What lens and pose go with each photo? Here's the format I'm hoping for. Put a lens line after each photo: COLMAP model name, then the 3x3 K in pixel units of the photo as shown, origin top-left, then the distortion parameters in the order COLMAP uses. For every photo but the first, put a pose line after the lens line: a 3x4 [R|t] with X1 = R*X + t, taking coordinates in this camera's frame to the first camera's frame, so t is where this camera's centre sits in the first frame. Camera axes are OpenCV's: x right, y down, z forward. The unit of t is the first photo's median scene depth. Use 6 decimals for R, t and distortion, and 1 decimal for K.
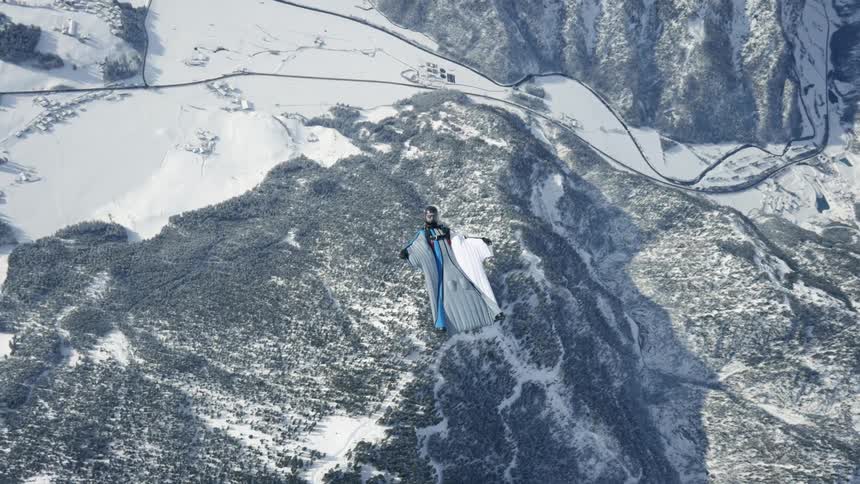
lens RADIAL K [[647.0, 0, 427.4], [0, 647.0, 253.9], [0, 0, 1]] dist [-0.000096, -0.001986]
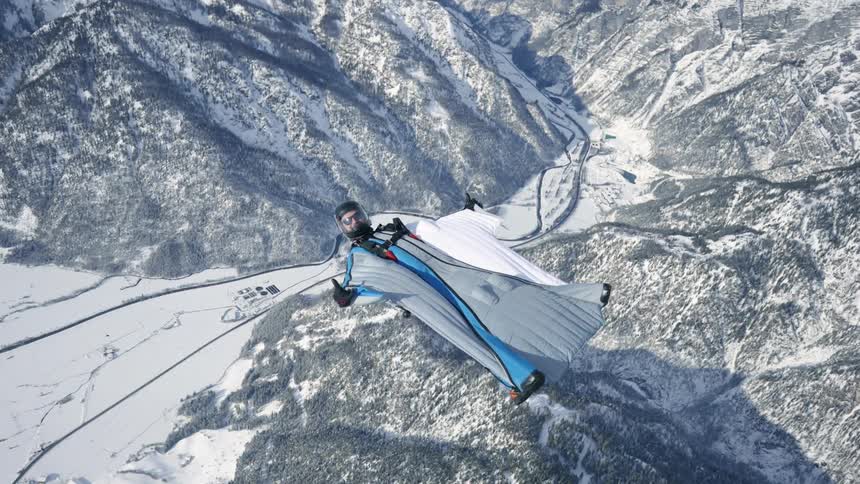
lens RADIAL K [[647.0, 0, 434.3], [0, 647.0, 245.6], [0, 0, 1]] dist [-0.000096, -0.001986]
pose [[0.749632, -0.561893, 0.349753, -0.075054], [0.629261, 0.768862, -0.113498, -0.092158], [-0.205138, 0.305168, 0.929941, 0.157020]]
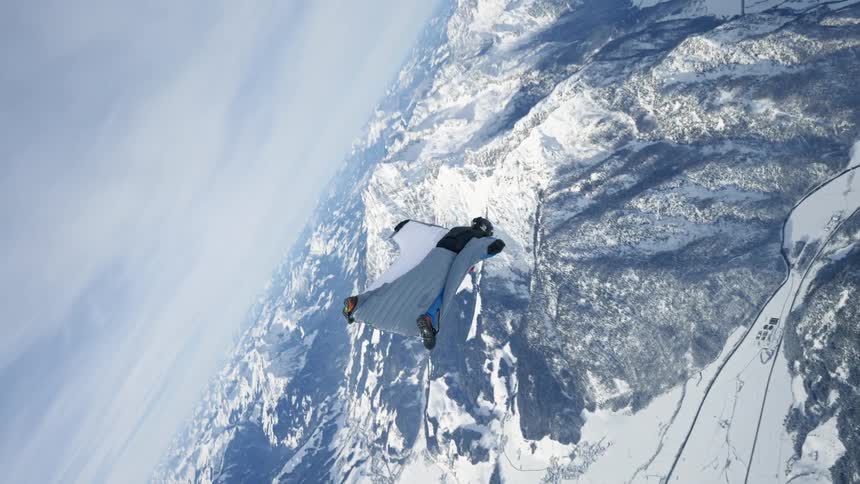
lens RADIAL K [[647.0, 0, 419.8], [0, 647.0, 236.6], [0, 0, 1]] dist [-0.000096, -0.001986]
pose [[0.179851, -0.983086, 0.034572, 0.033937], [0.719936, 0.107597, -0.685649, 0.054715], [0.670332, 0.148204, 0.727111, -0.315109]]
